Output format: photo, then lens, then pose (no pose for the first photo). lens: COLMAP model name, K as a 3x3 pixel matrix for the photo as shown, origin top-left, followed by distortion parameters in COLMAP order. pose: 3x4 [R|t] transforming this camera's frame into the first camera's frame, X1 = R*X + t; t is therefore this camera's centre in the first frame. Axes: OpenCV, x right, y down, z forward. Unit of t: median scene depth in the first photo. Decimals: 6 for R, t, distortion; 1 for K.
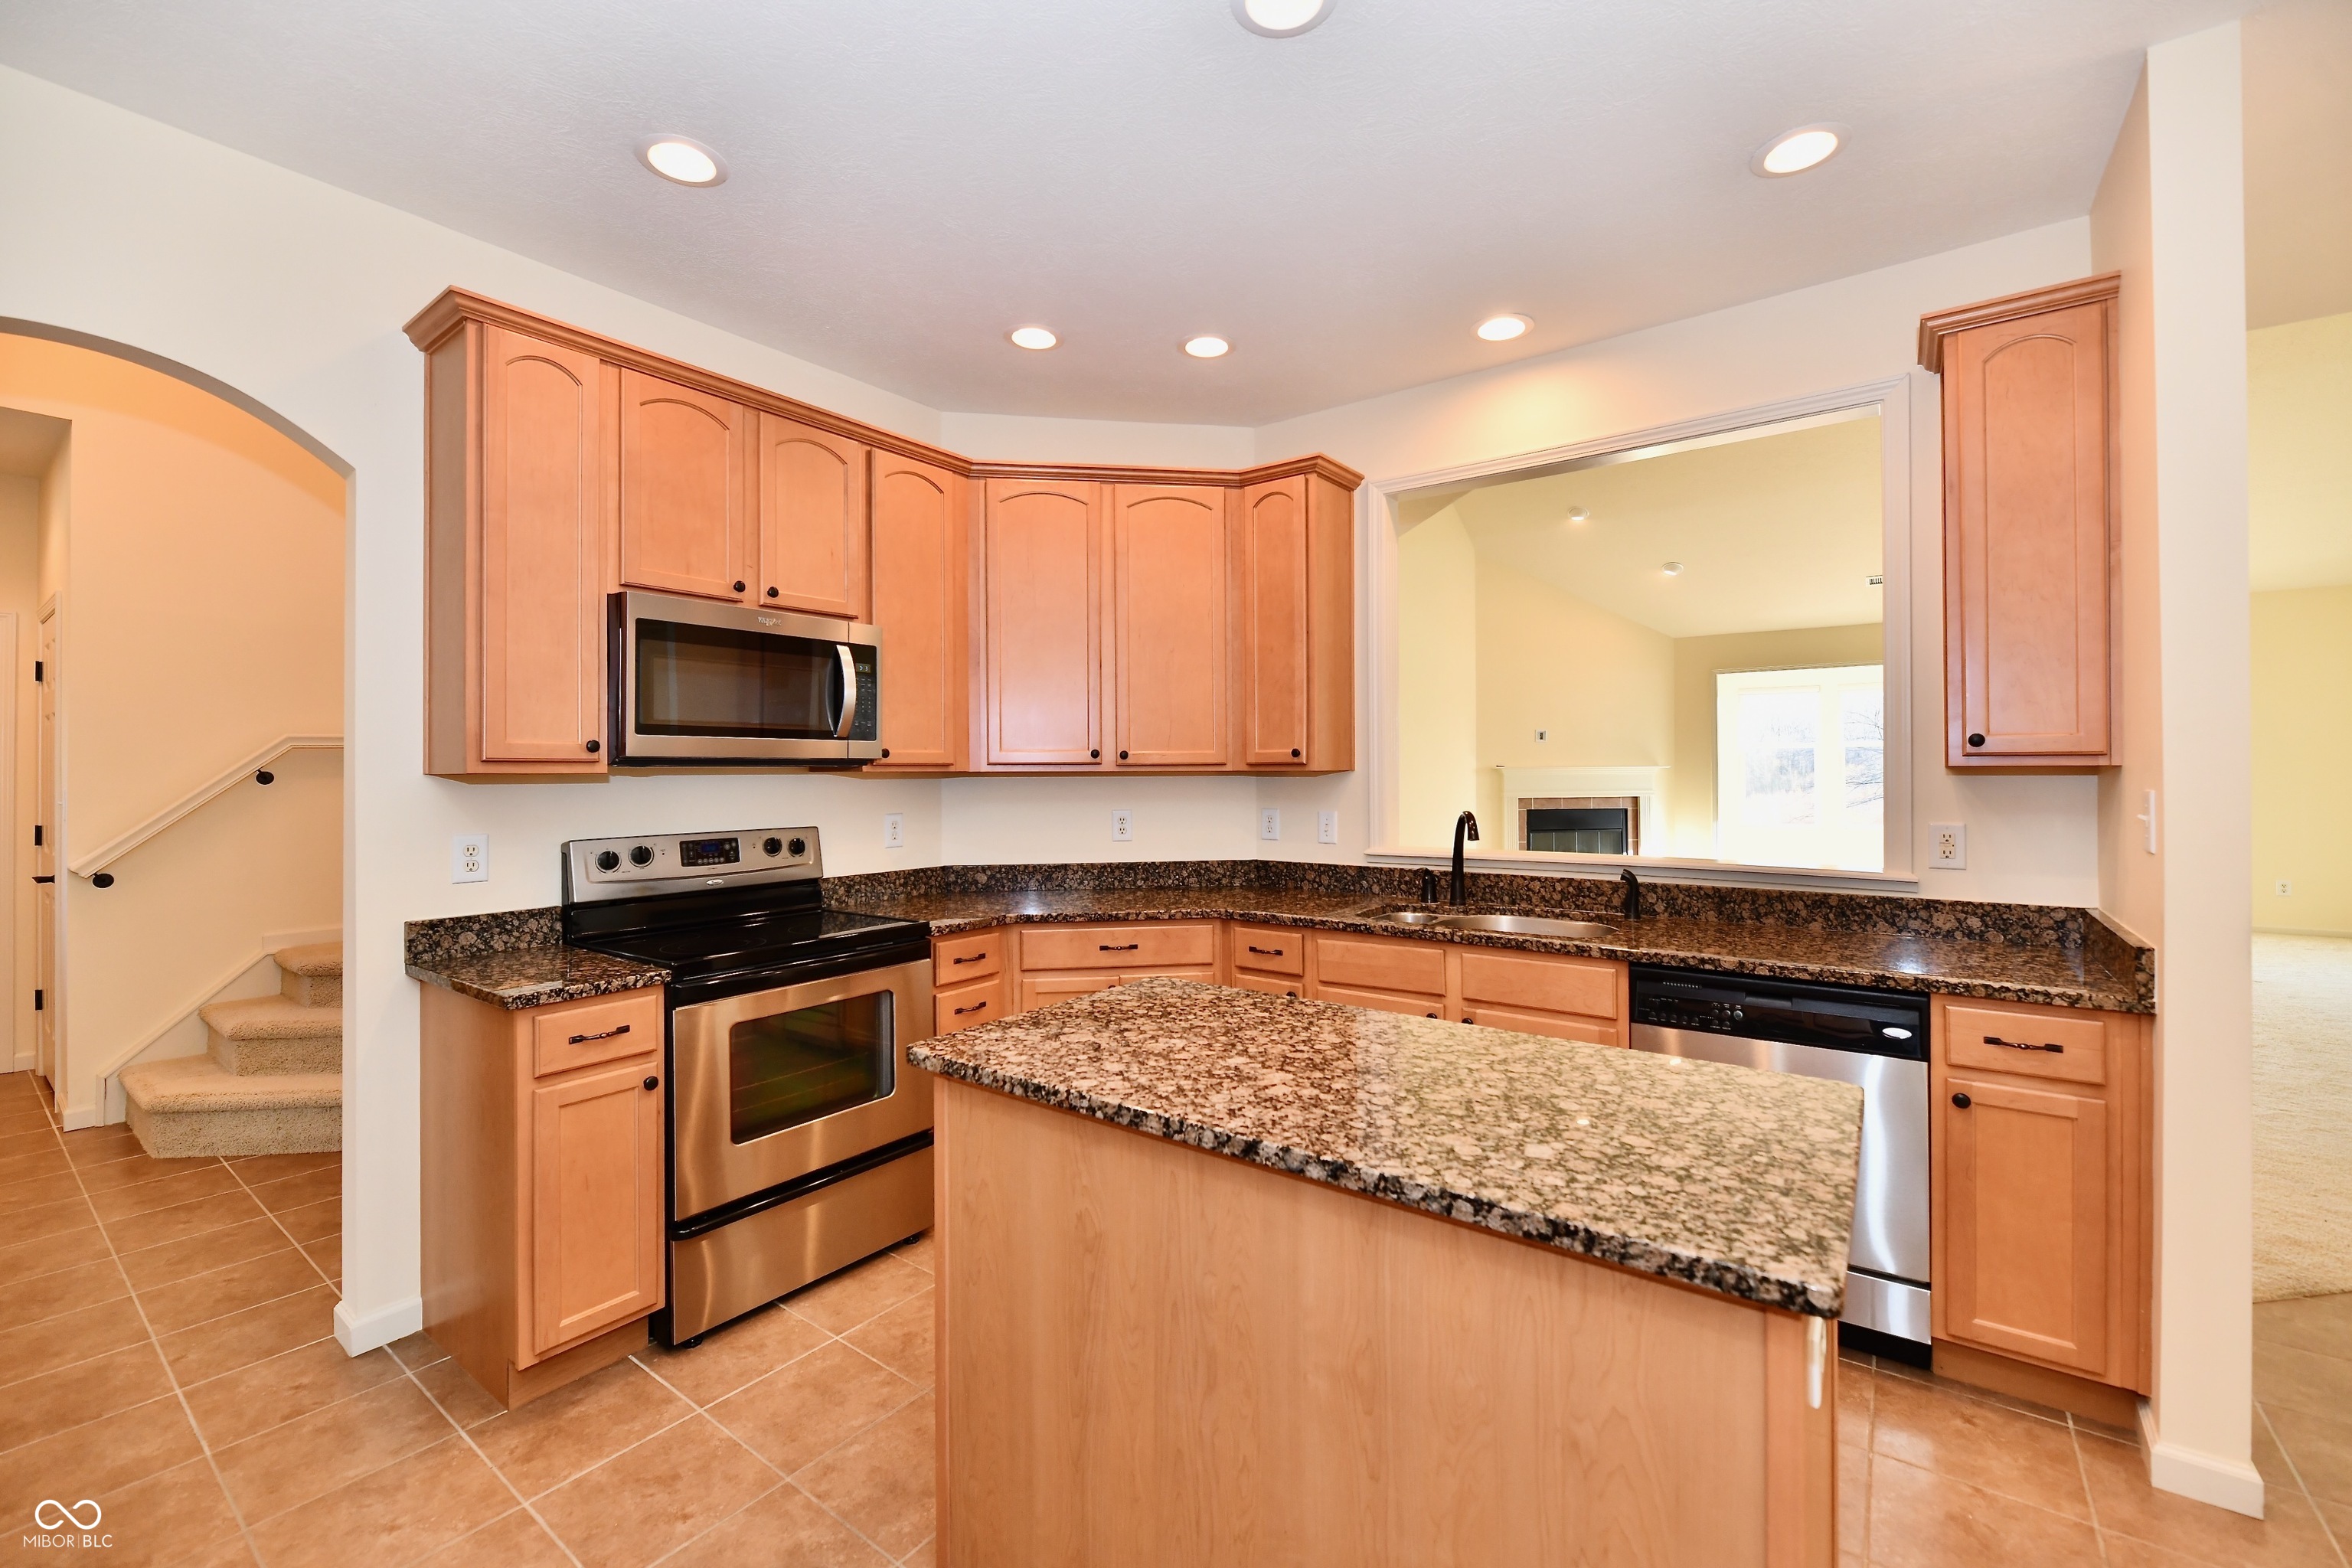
lens RADIAL K [[964.3, 0, 1172.7], [0, 964.3, 773.8], [0, 0, 1]] dist [-0.000473, -0.003339]
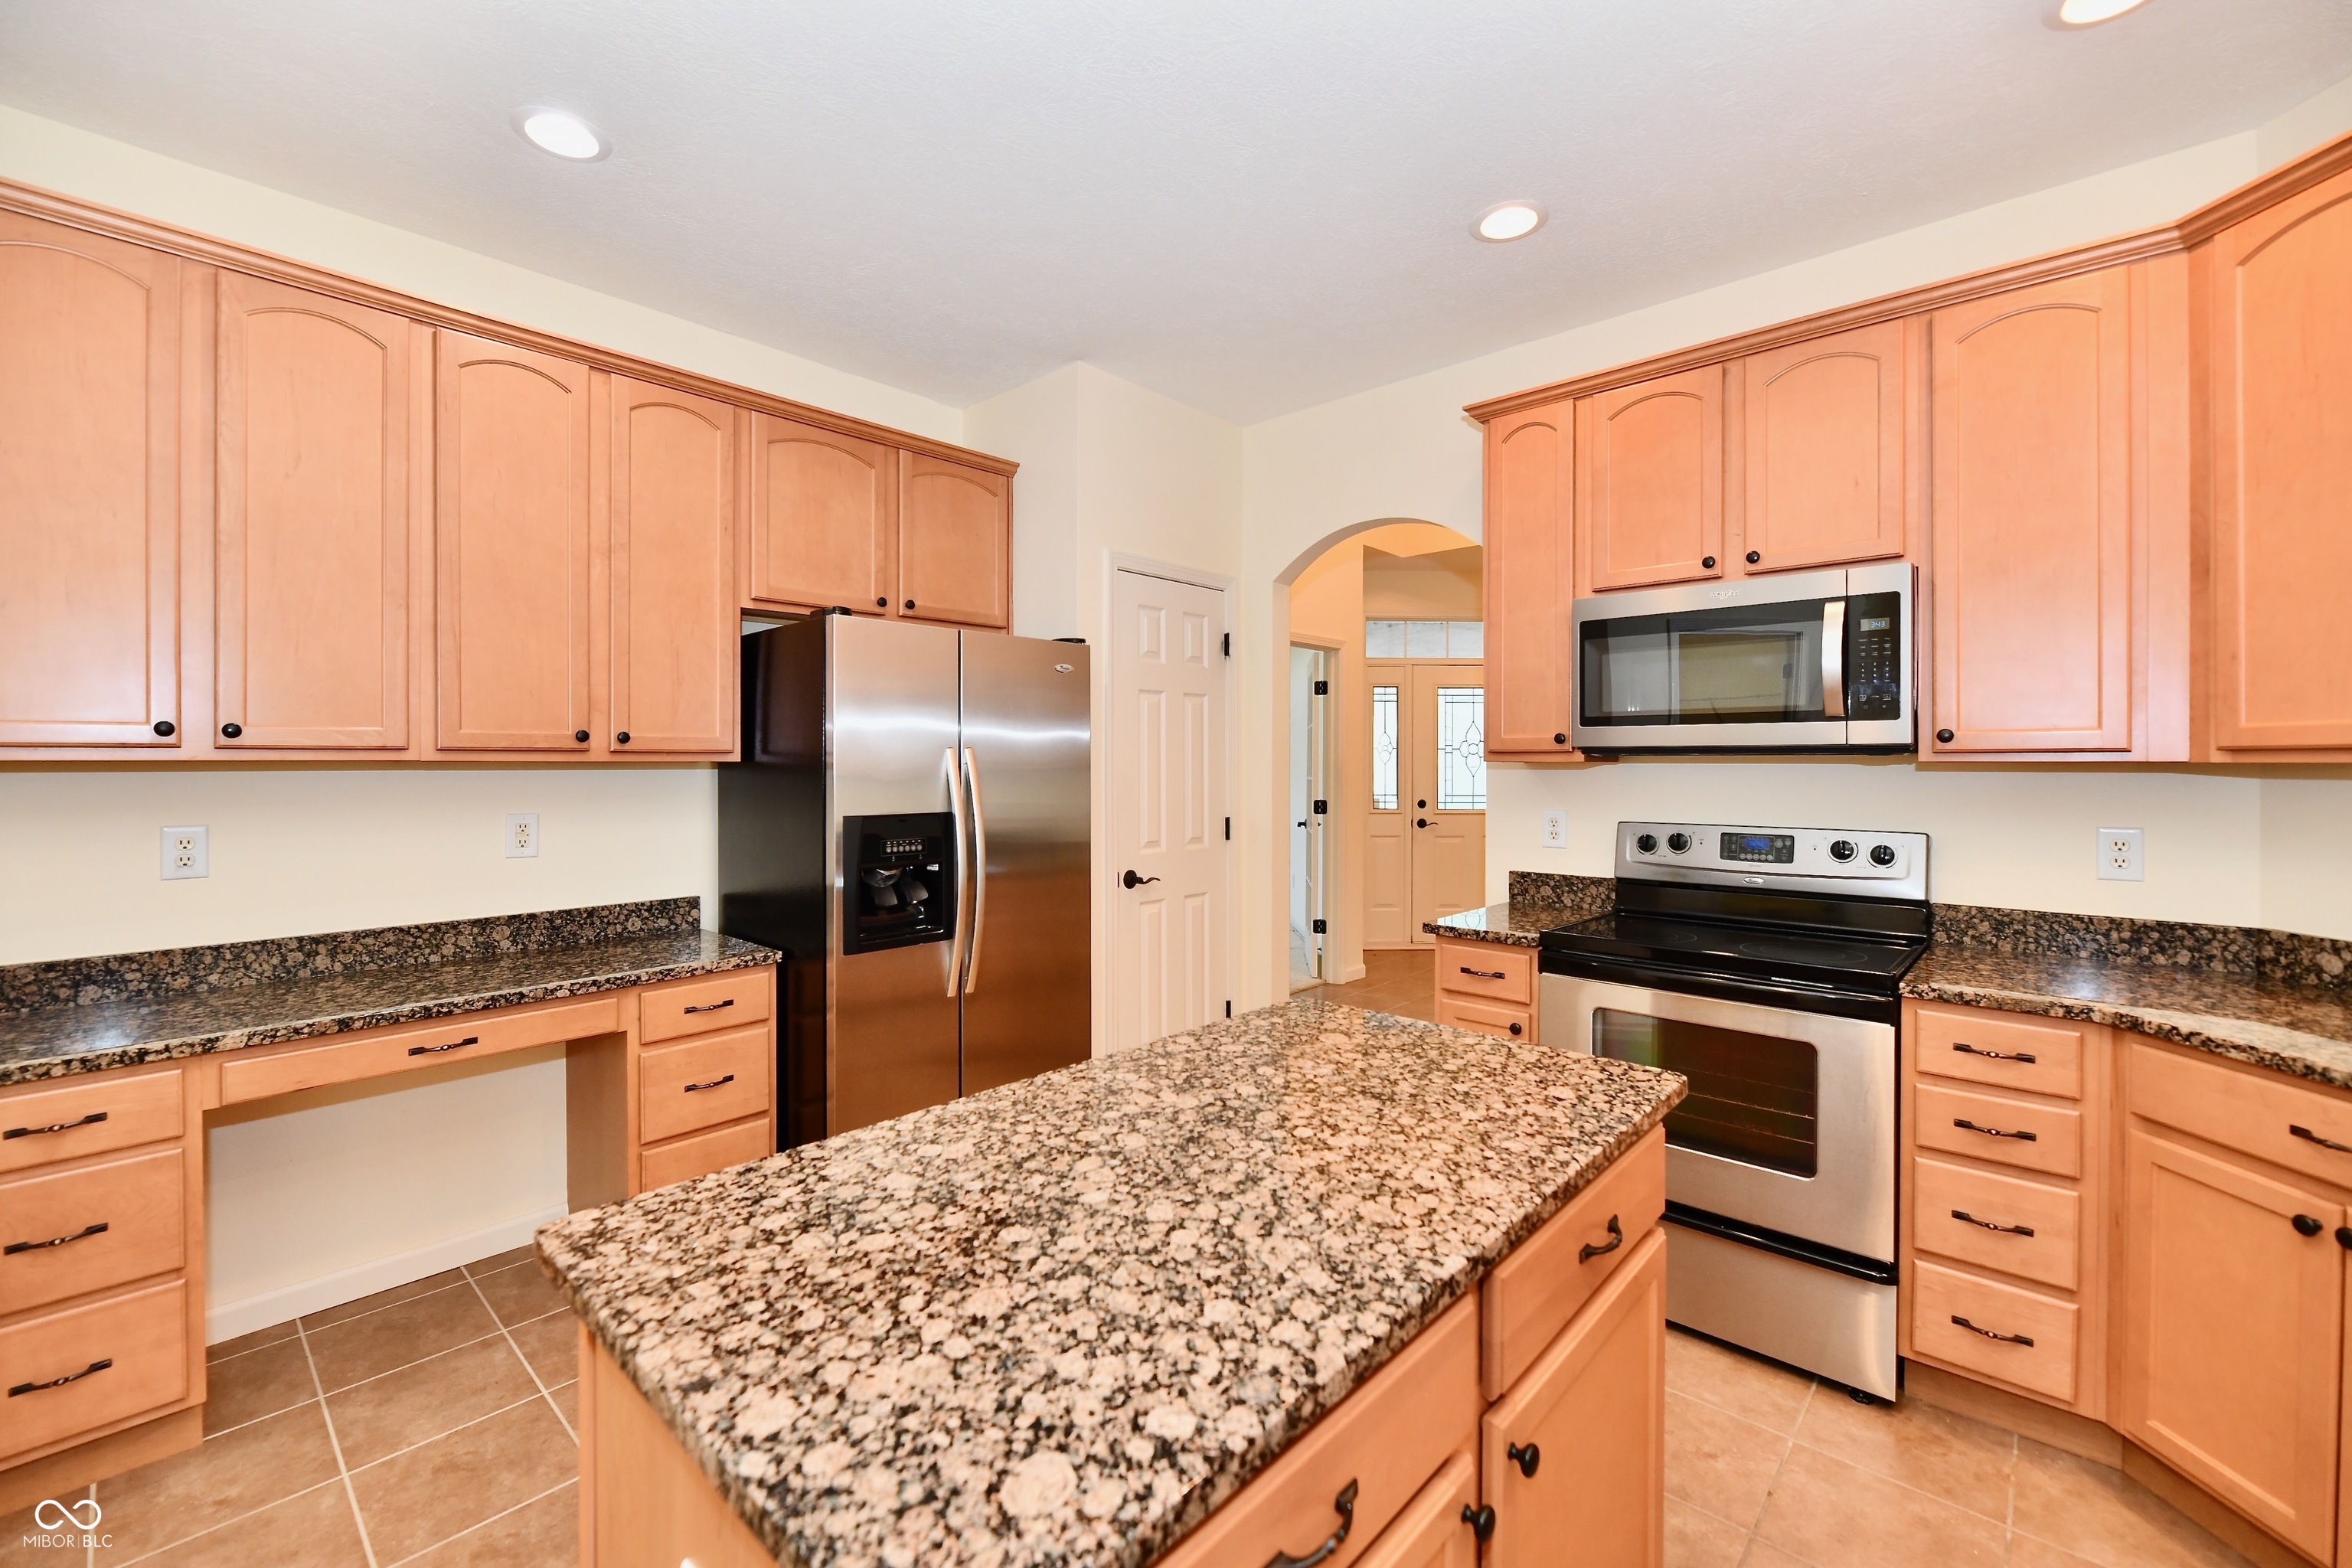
lens RADIAL K [[964.3, 0, 1159.6], [0, 964.3, 766.0], [0, 0, 1]] dist [-0.000473, -0.003339]
pose [[-0.108590, 0.008281, -0.994052, 1.002017], [-0.004176, 0.999953, 0.008786, -0.005398], [0.994078, 0.005105, -0.108551, 1.073524]]
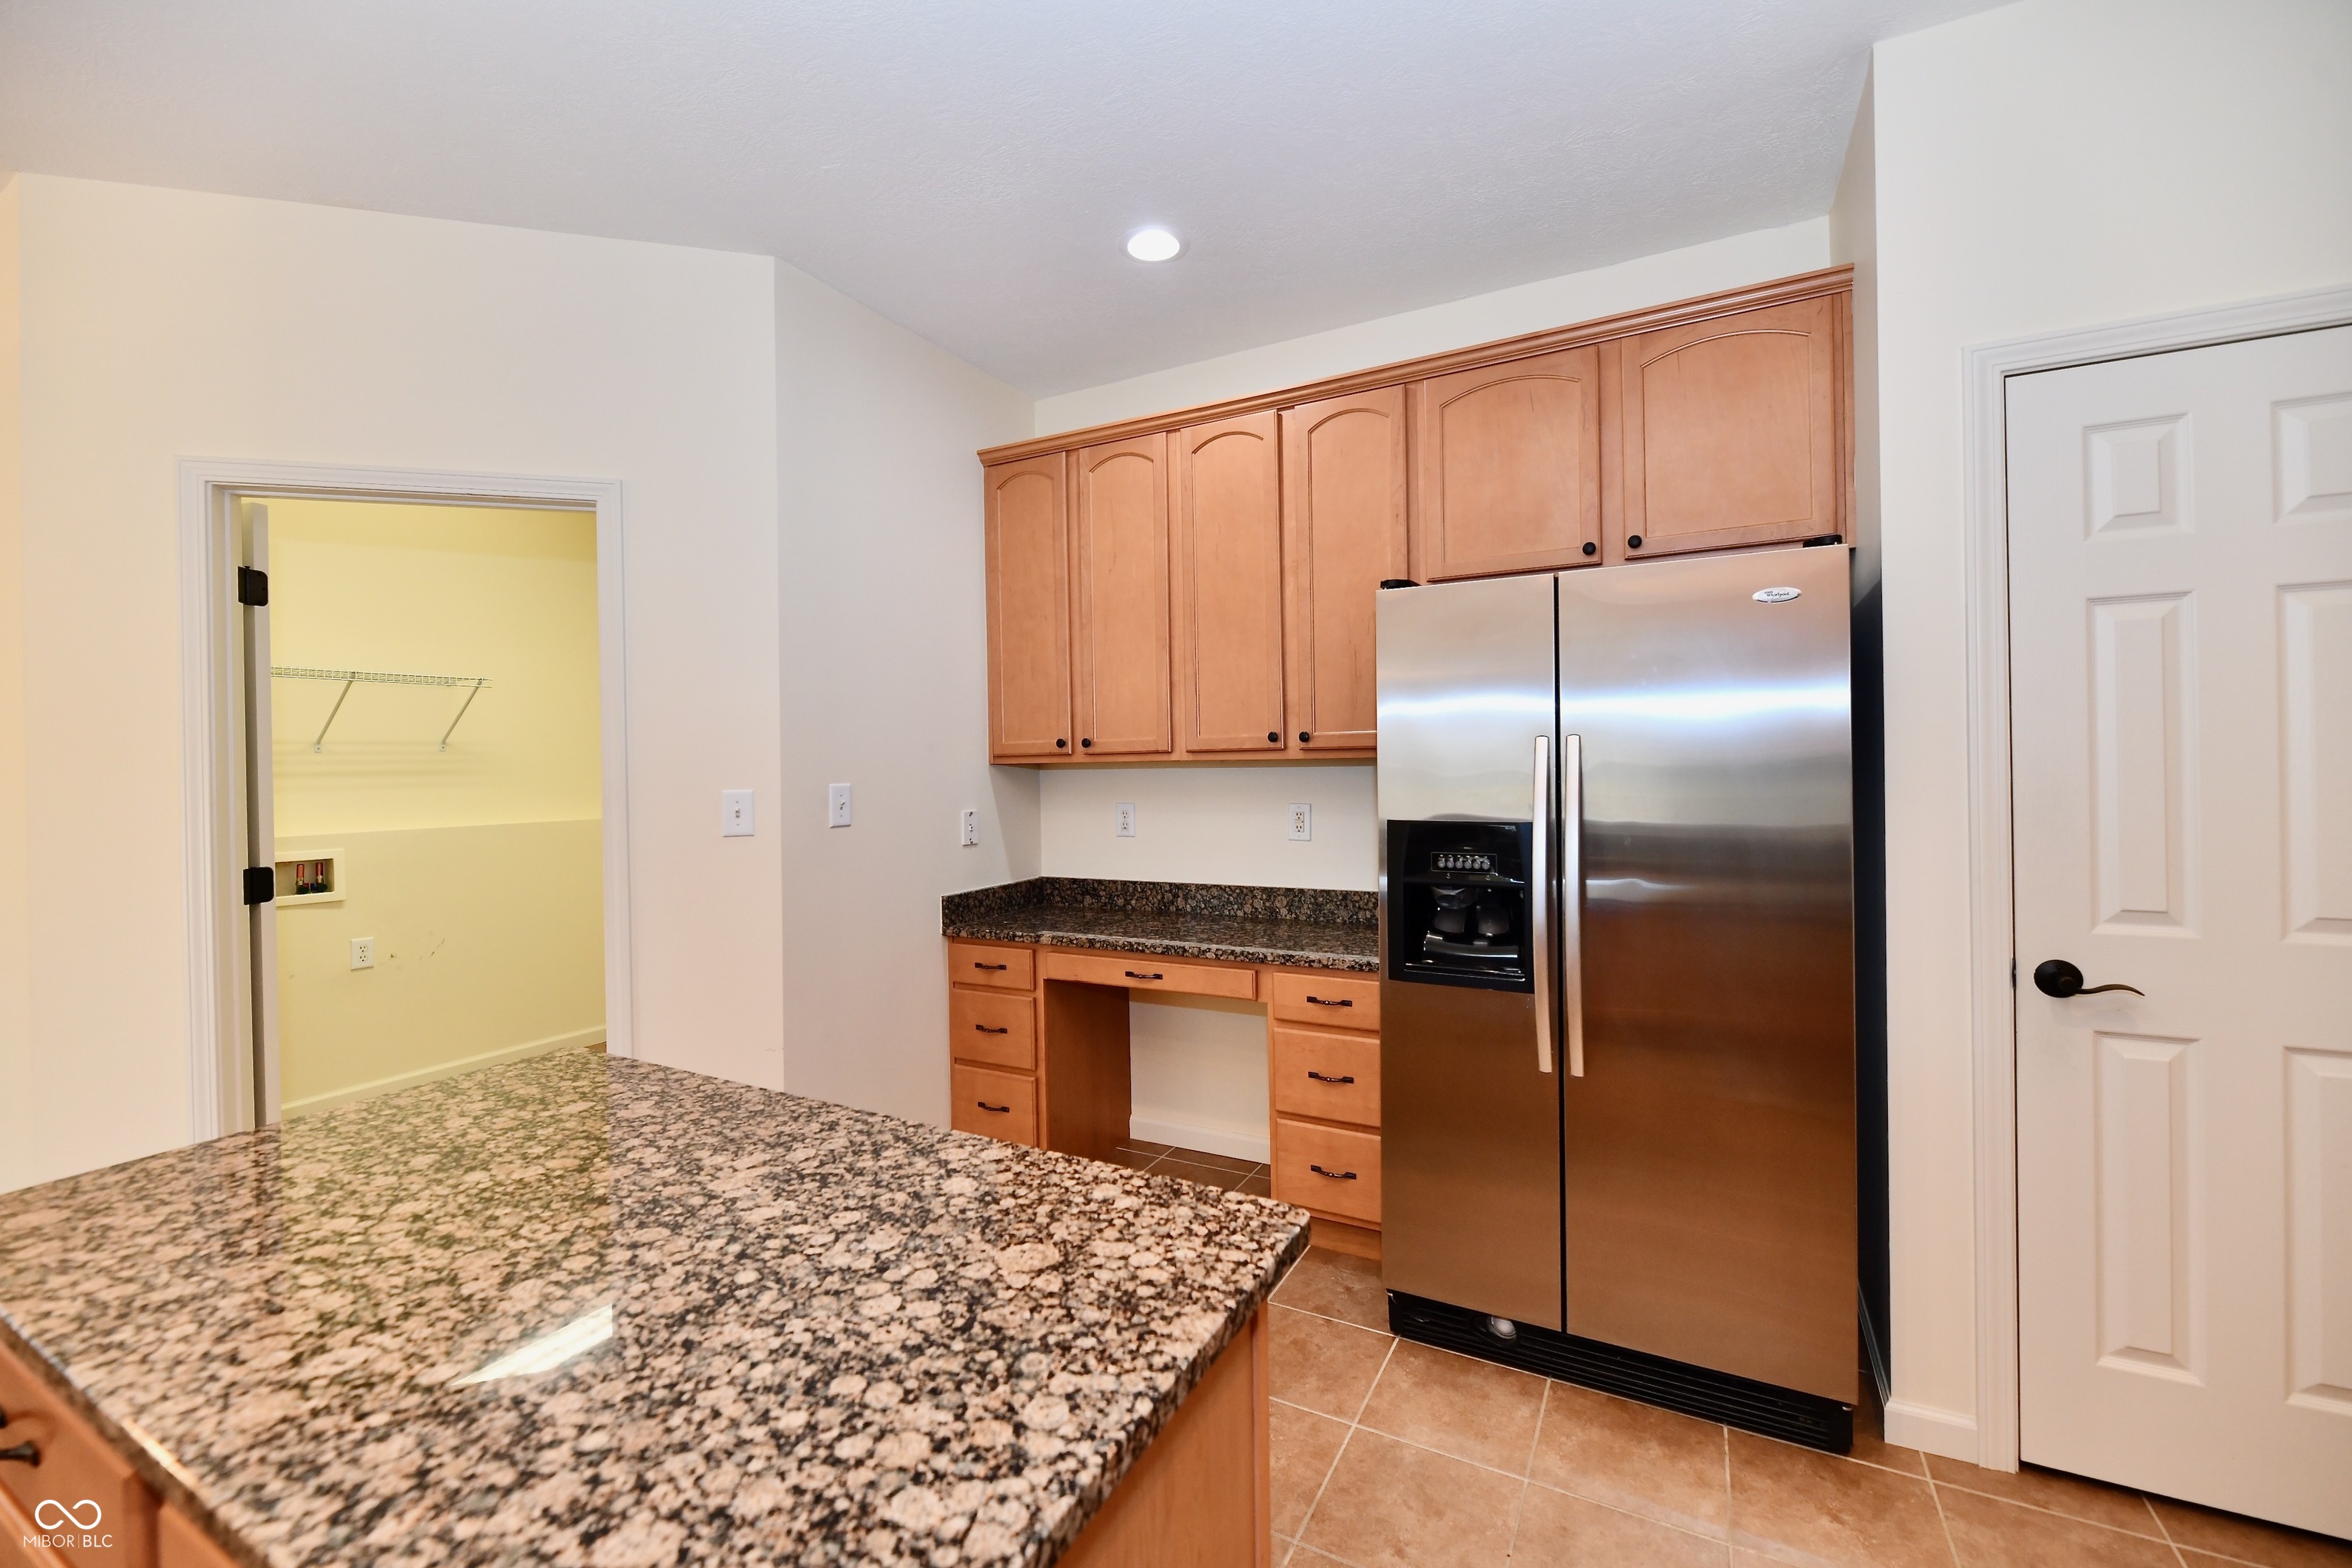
lens RADIAL K [[964.3, 0, 1171.3], [0, 964.3, 765.1], [0, 0, 1]] dist [-0.000473, -0.003339]
pose [[-0.988859, 0.022153, -0.147196, -0.121636], [0.021057, 0.999738, 0.009006, -0.003965], [0.147357, 0.005806, -0.989066, 1.777204]]
